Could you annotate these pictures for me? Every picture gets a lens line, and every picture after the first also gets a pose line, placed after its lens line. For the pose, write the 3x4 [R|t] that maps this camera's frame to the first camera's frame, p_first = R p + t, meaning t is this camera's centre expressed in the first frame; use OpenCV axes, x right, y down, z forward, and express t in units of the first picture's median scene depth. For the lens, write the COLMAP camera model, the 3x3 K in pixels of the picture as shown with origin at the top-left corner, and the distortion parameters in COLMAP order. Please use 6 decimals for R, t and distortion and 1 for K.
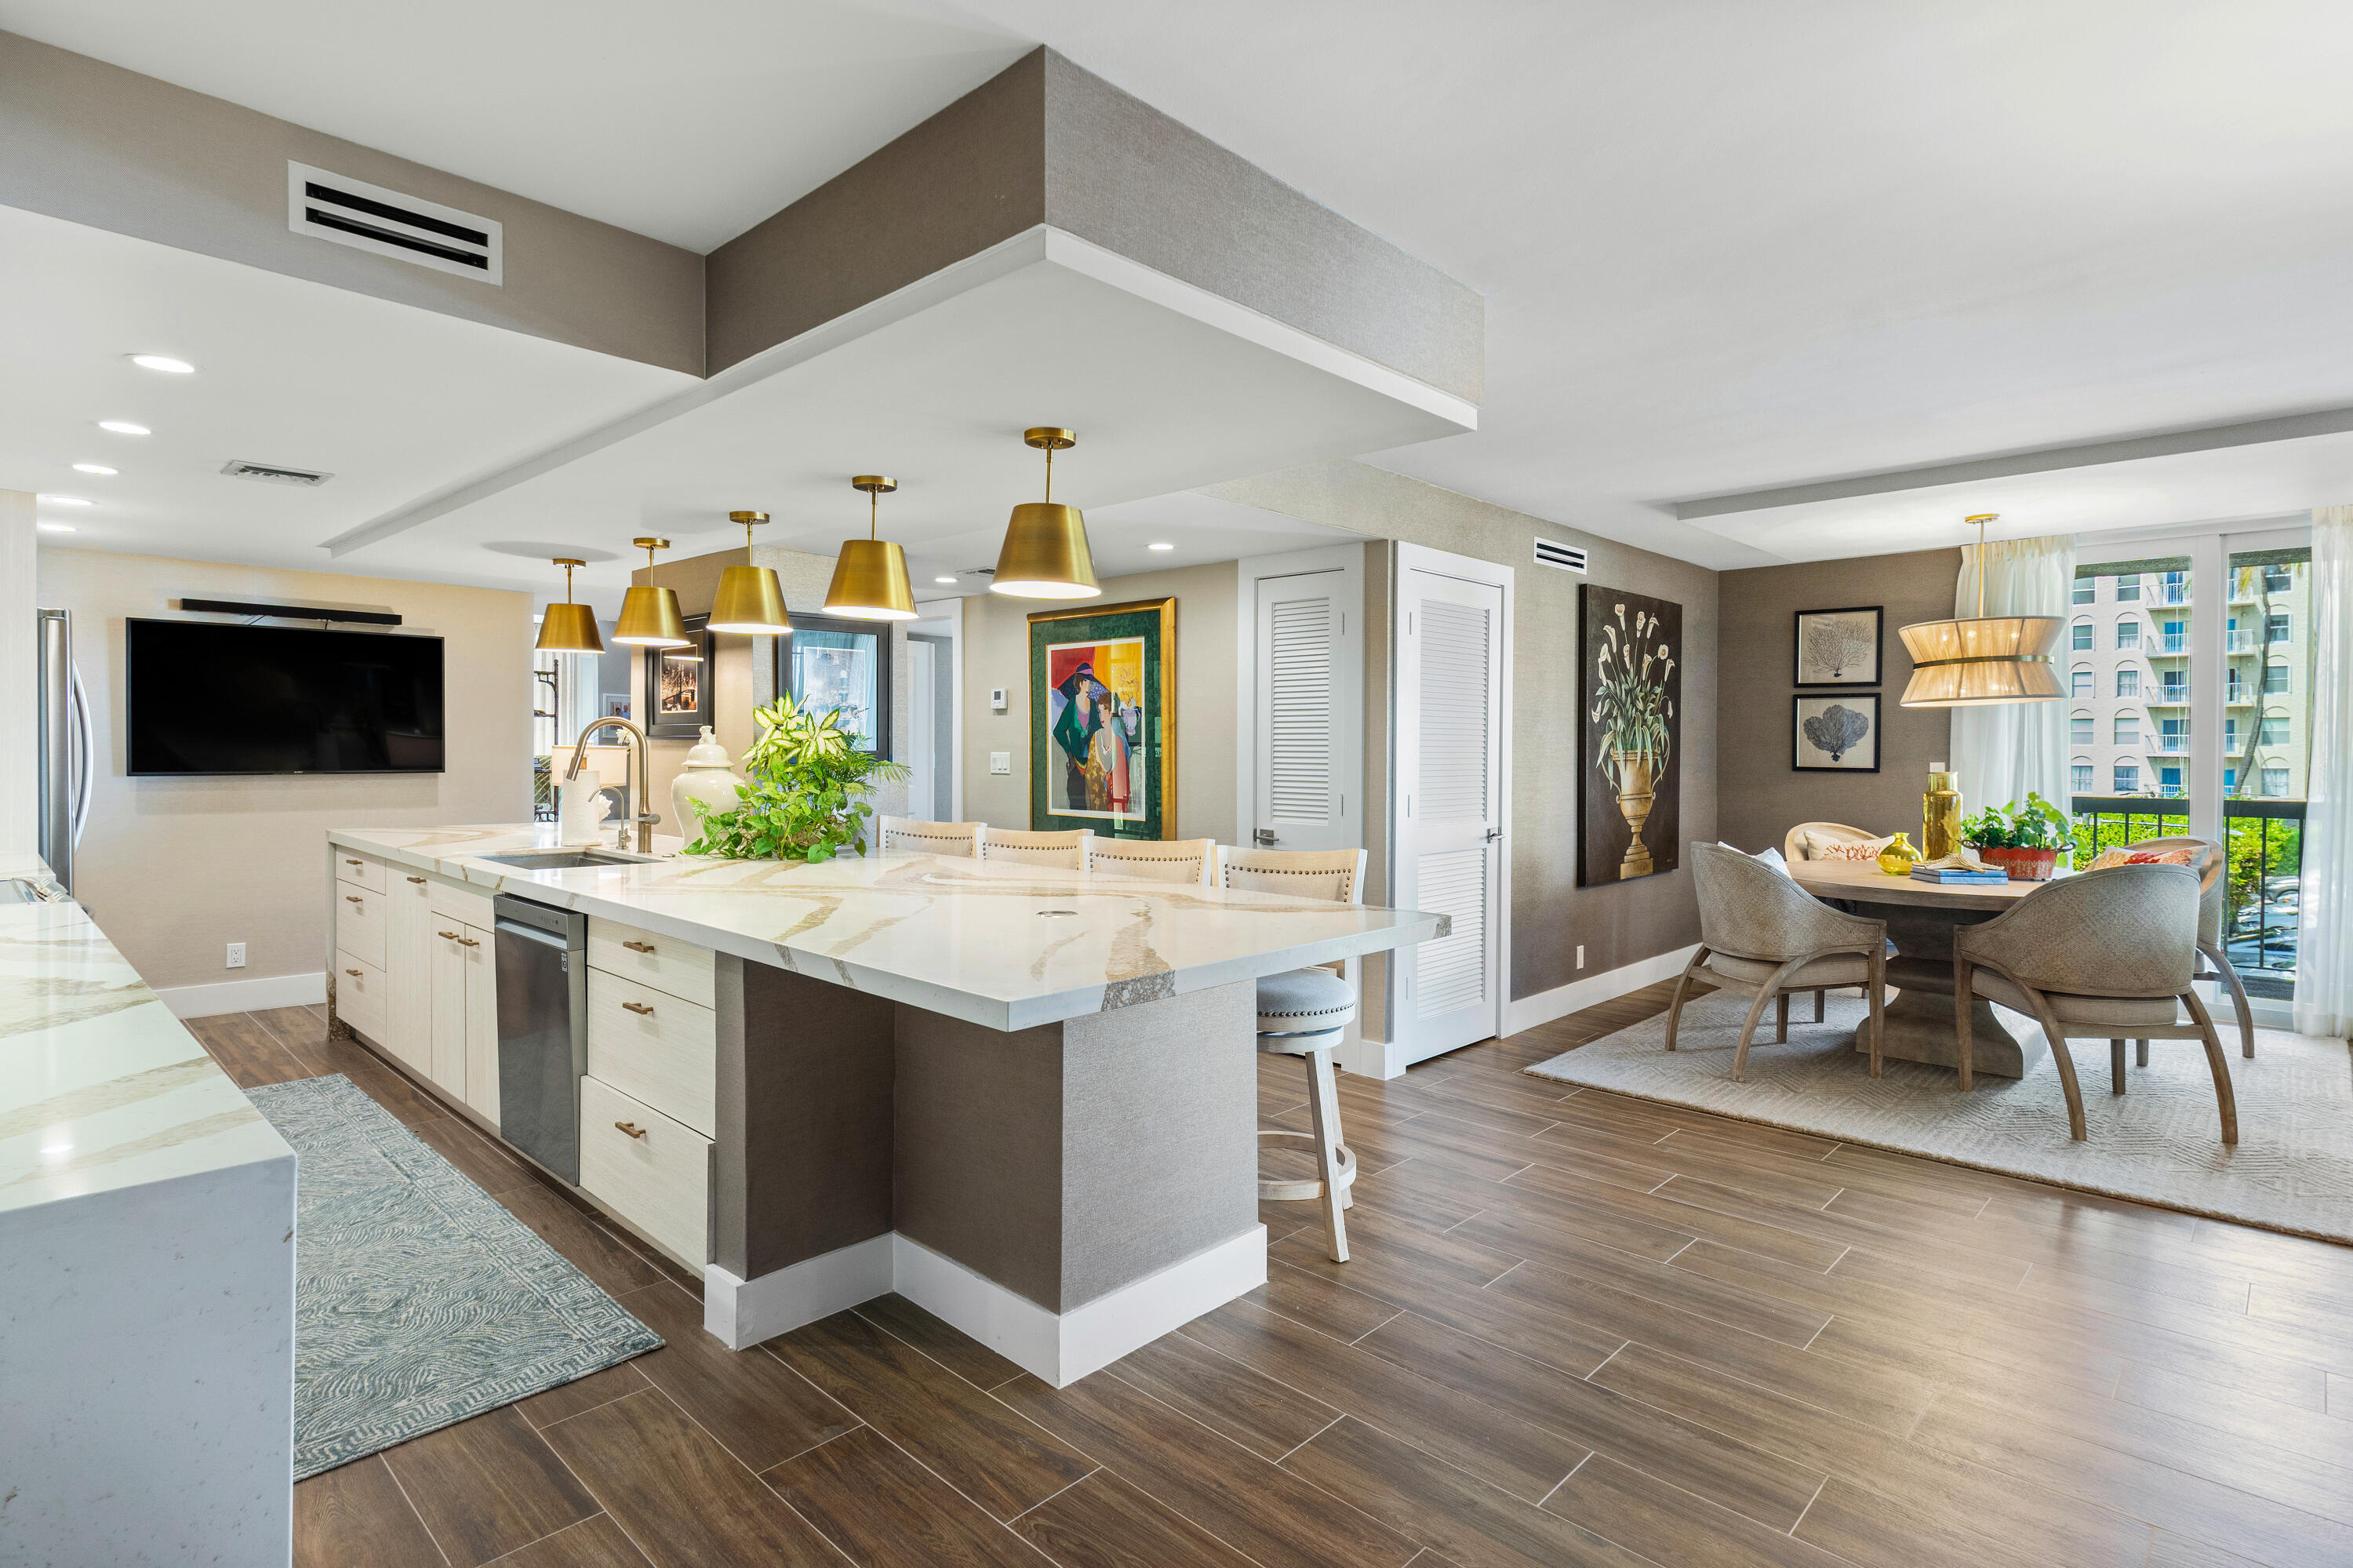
lens RADIAL K [[1199.3, 0, 1176.3], [0, 1199.3, 752.0], [0, 0, 1]] dist [0.003547, 0.000424]
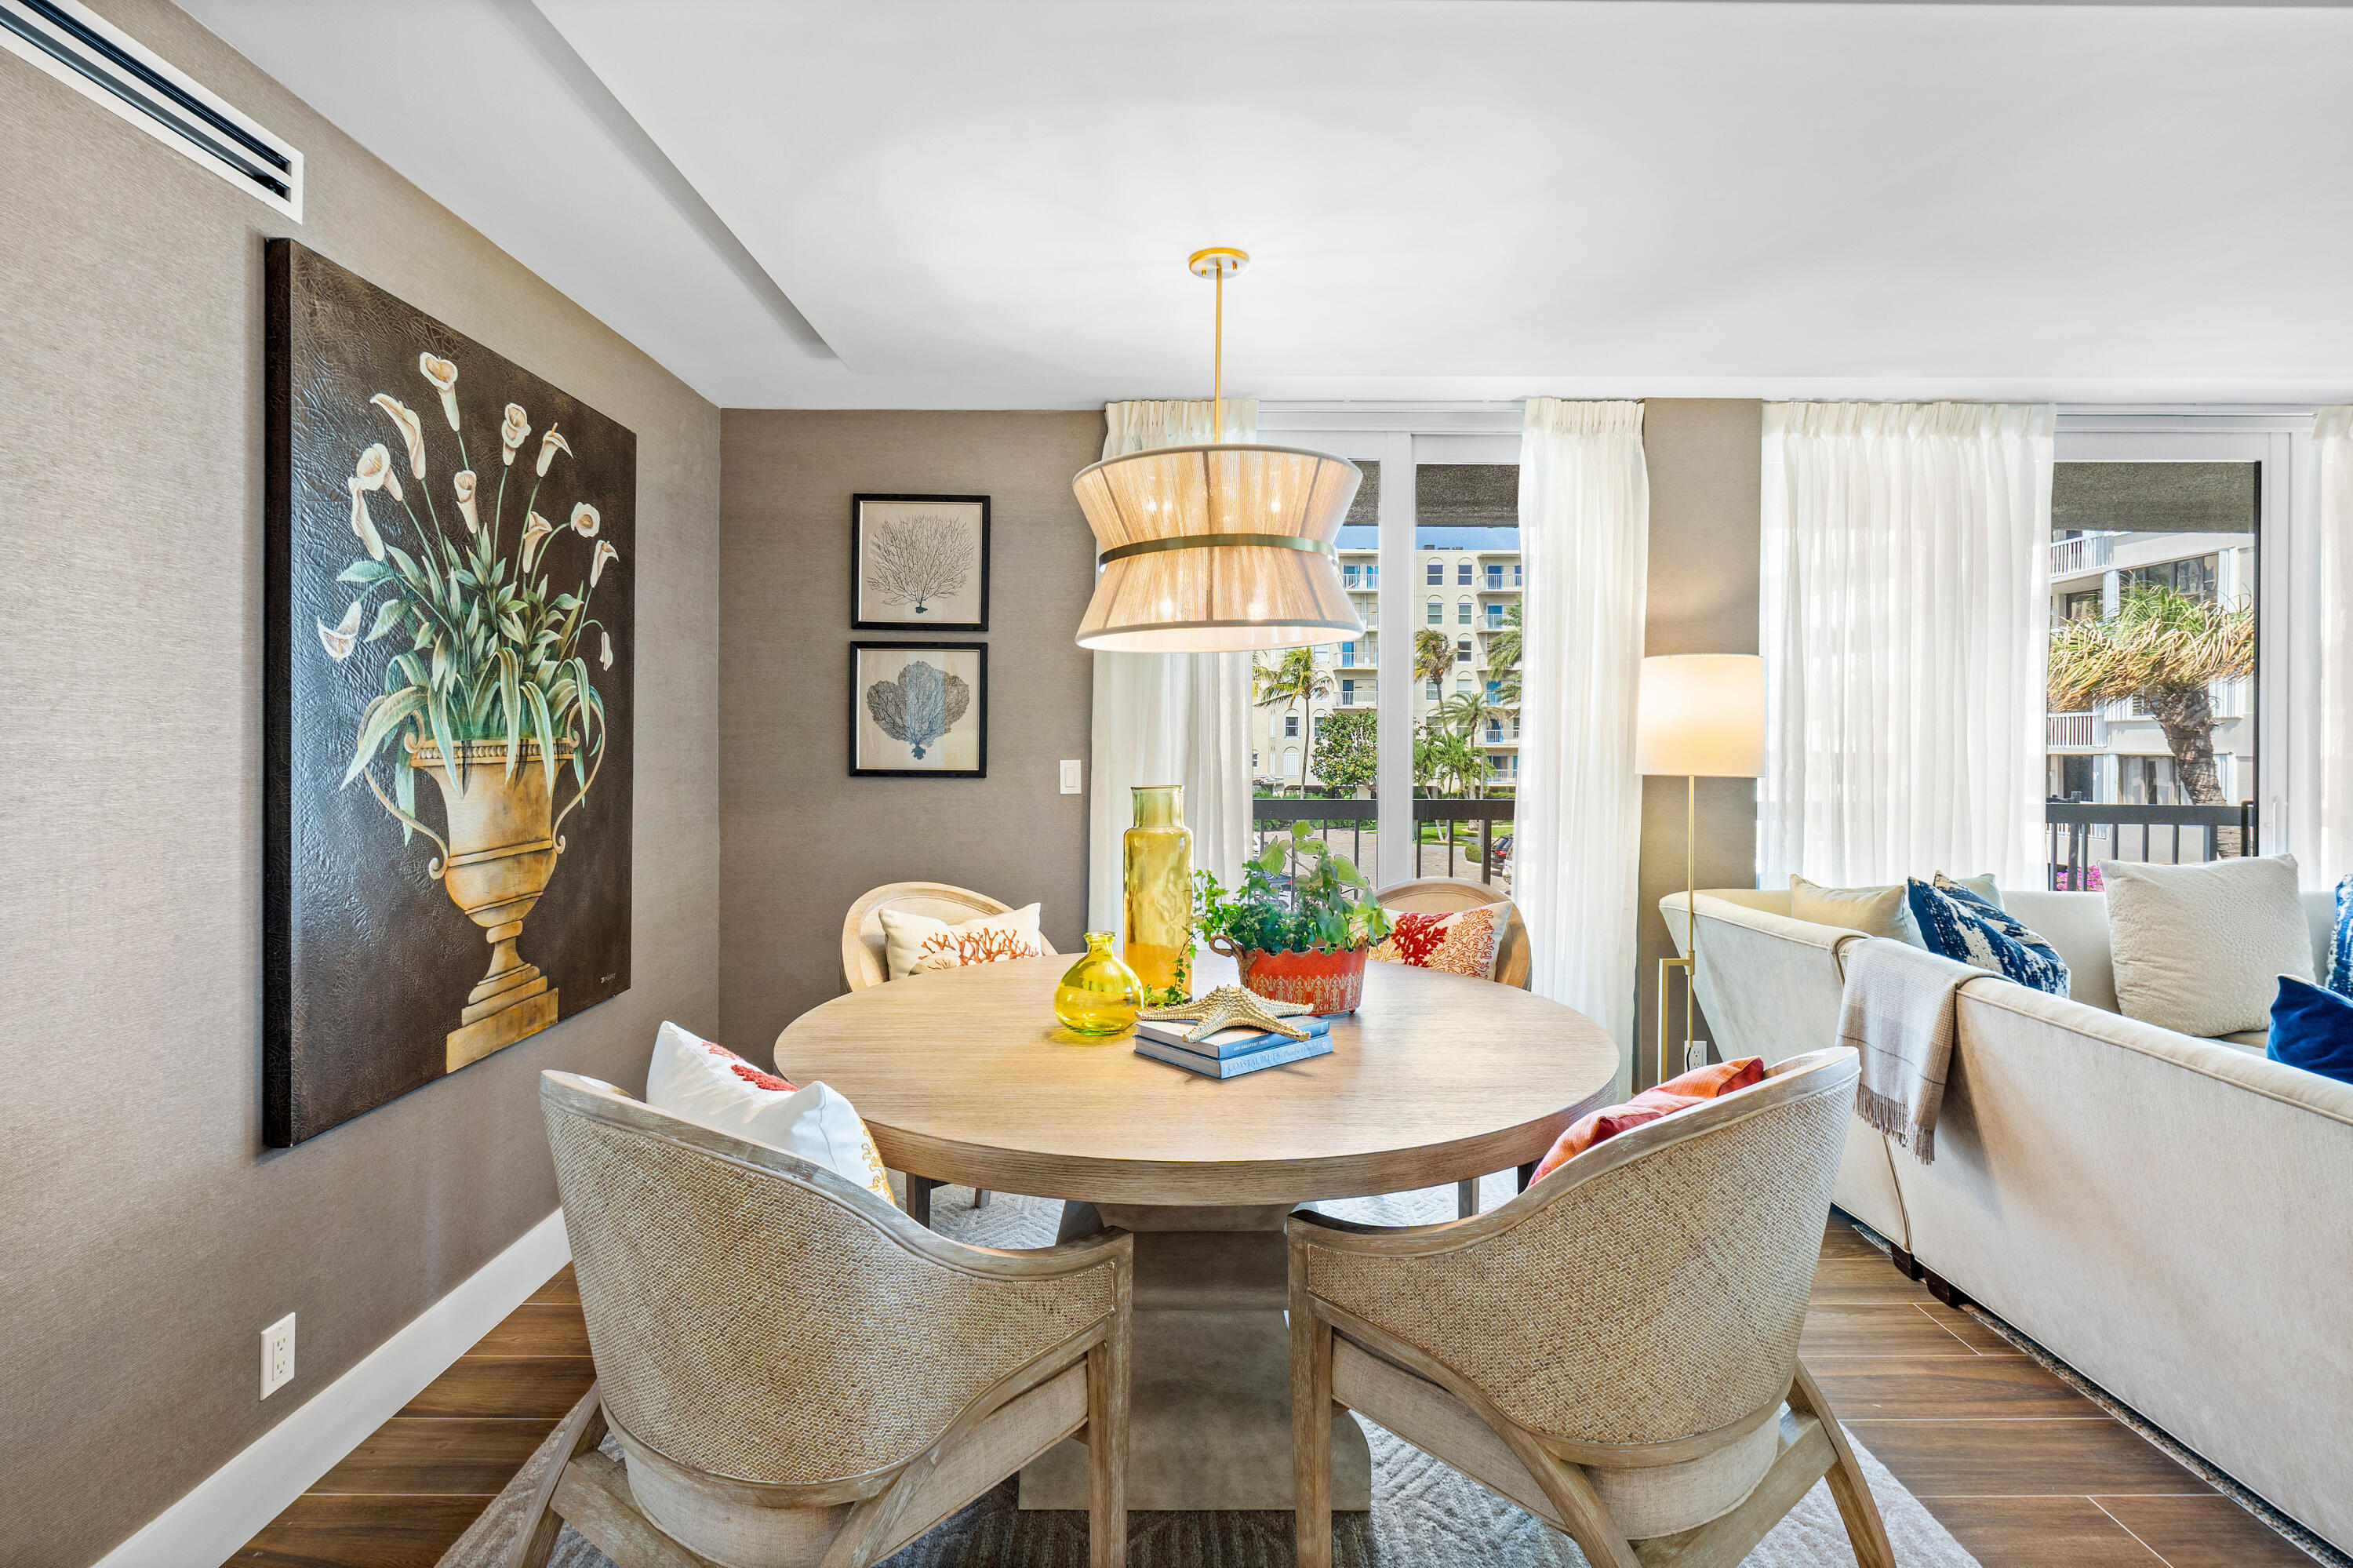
lens RADIAL K [[1137.2, 0, 1185.9], [0, 1137.2, 748.7], [0, 0, 1]] dist [0.001822, -0.000037]
pose [[0.713110, -0.005259, 0.701032, 0.277371], [0.001437, 0.999981, 0.006040, -0.000344], [-0.701050, -0.003300, 0.713104, 0.559923]]
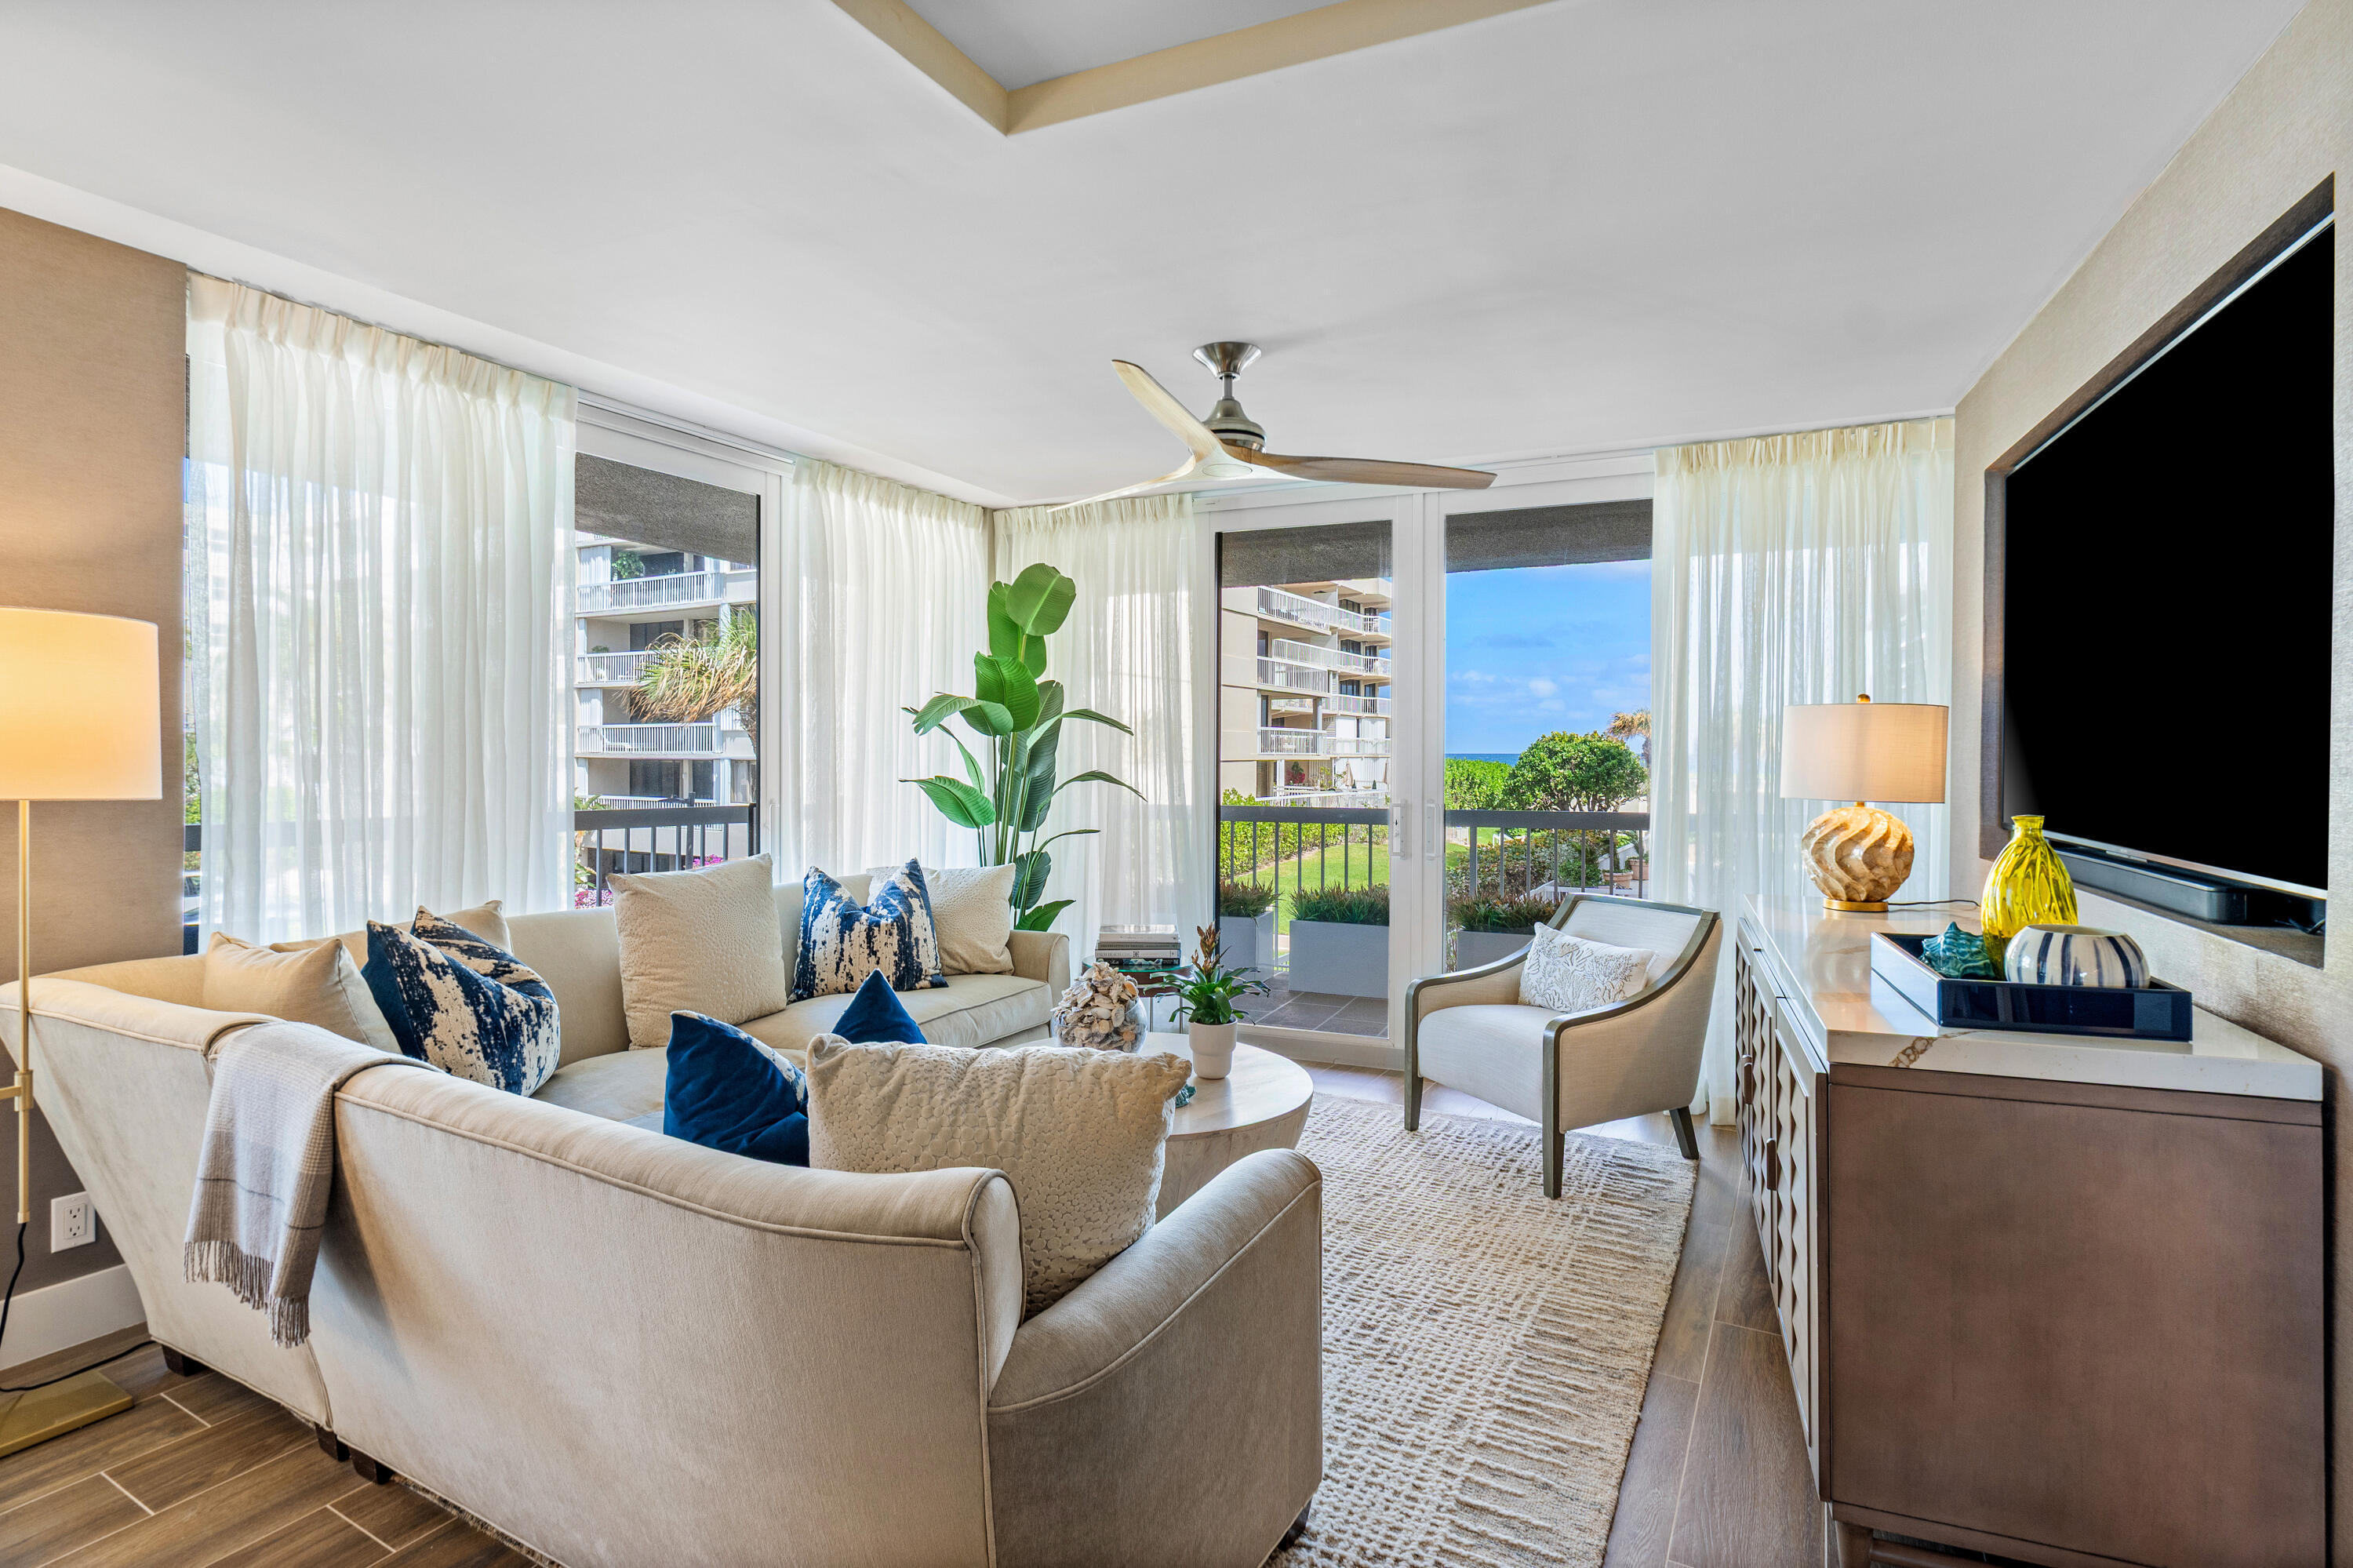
lens RADIAL K [[1137.2, 0, 1185.9], [0, 1137.2, 748.7], [0, 0, 1]] dist [0.001822, -0.000037]
pose [[-0.265215, -0.001117, 0.964189, 0.404233], [-0.004557, 0.999990, -0.000095, -0.001142], [-0.964179, -0.004419, -0.265217, 0.526262]]
